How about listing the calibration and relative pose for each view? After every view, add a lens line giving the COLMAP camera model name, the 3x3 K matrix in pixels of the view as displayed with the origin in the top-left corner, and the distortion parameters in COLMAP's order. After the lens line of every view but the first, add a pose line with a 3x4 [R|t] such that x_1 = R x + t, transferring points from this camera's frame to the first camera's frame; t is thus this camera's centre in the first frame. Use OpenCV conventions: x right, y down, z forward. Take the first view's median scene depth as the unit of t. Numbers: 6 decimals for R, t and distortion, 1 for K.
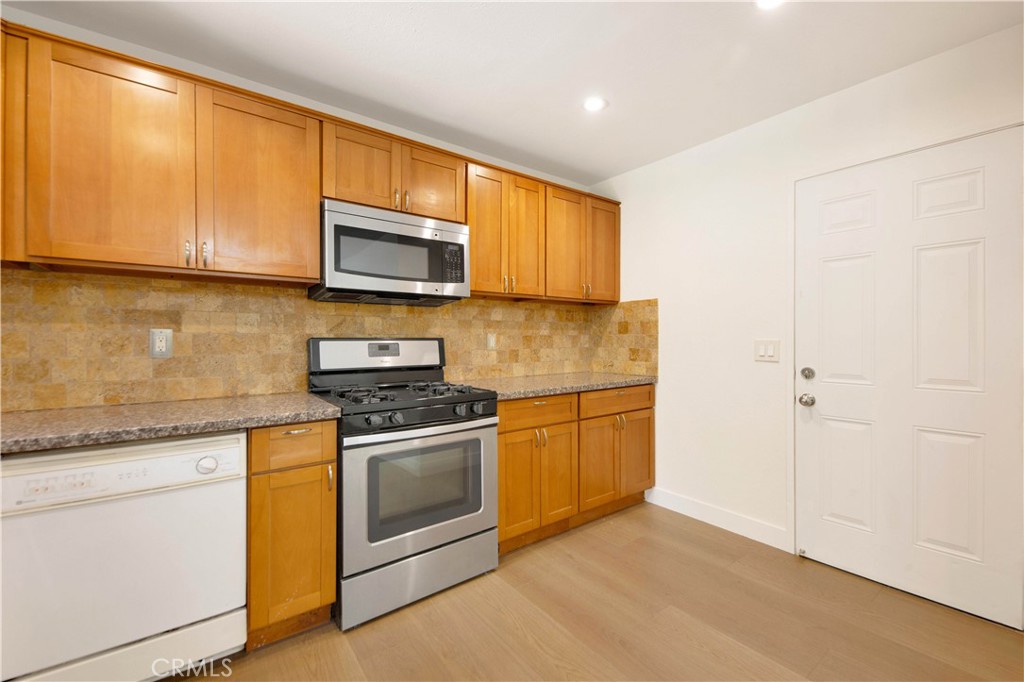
lens RADIAL K [[422.3, 0, 512.0], [0, 422.3, 341.0], [0, 0, 1]] dist [-0.000315, -0.000178]
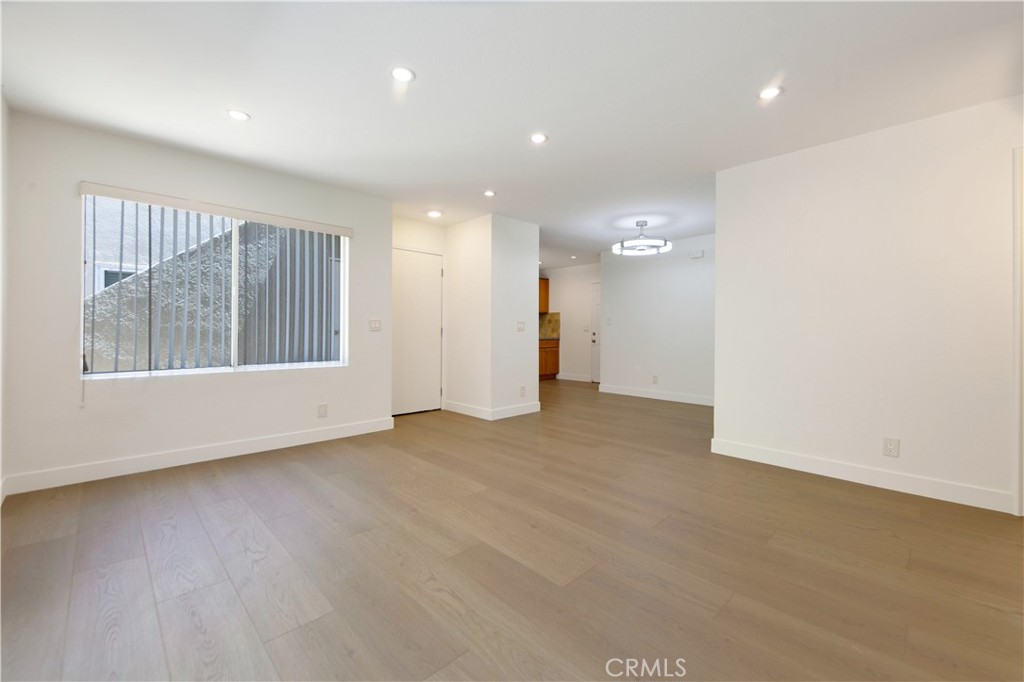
lens RADIAL K [[417.6, 0, 523.6], [0, 417.6, 331.7], [0, 0, 1]] dist [-0.000630, -0.000834]
pose [[0.990389, 0.003903, 0.138256, -0.401535], [-0.003325, 0.999985, -0.004412, 0.065762], [-0.138272, 0.003910, 0.990387, -2.336443]]
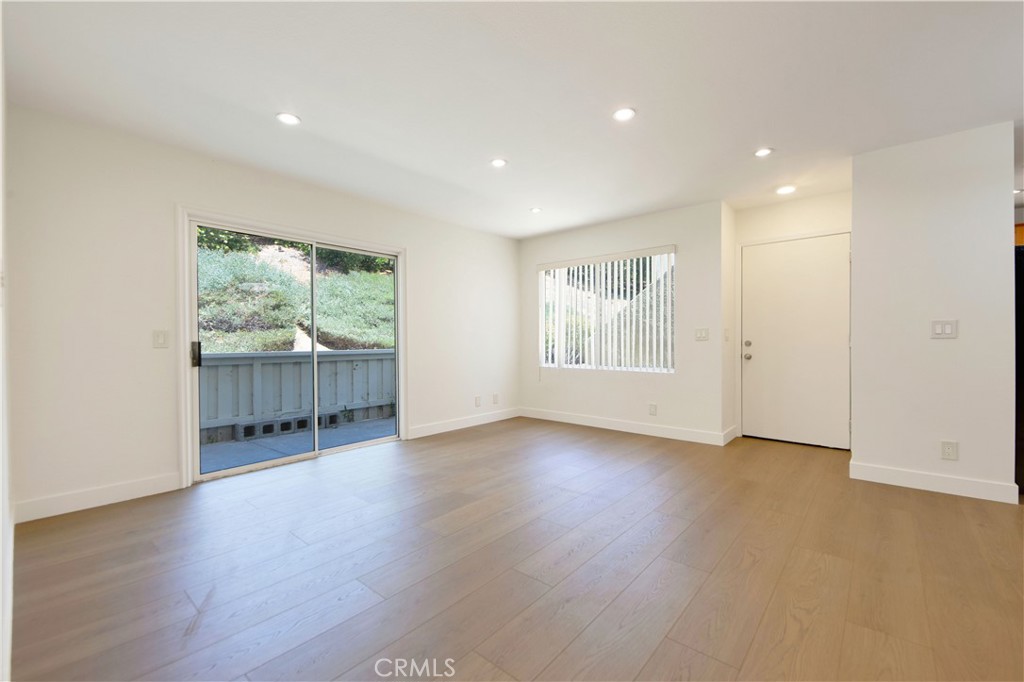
lens RADIAL K [[425.8, 0, 518.6], [0, 425.8, 343.6], [0, 0, 1]] dist [0.007742, -0.000952]
pose [[0.217506, 0.005771, -0.976042, 0.726705], [-0.001246, 0.999983, 0.005635, 0.061175], [0.976058, -0.000010, 0.217509, -1.663064]]
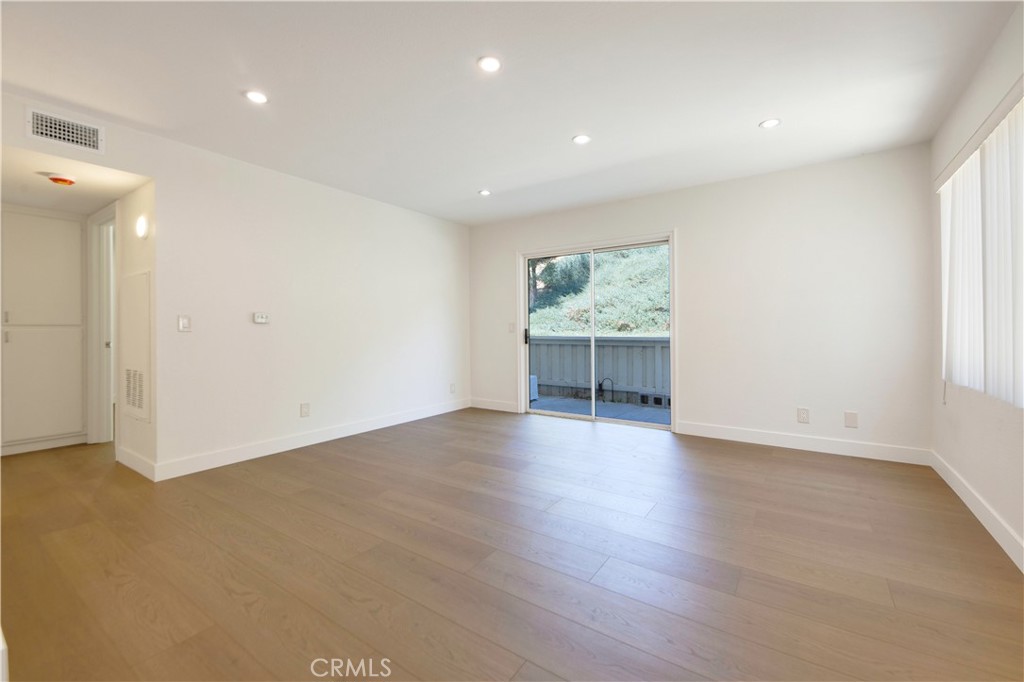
lens RADIAL K [[426.1, 0, 527.5], [0, 426.1, 328.7], [0, 0, 1]] dist [0.002403, 0.000618]
pose [[-0.943986, 0.004173, -0.329960, 0.012244], [0.002816, 0.999985, 0.004591, 0.053293], [0.329974, 0.003404, -0.943984, -0.363877]]
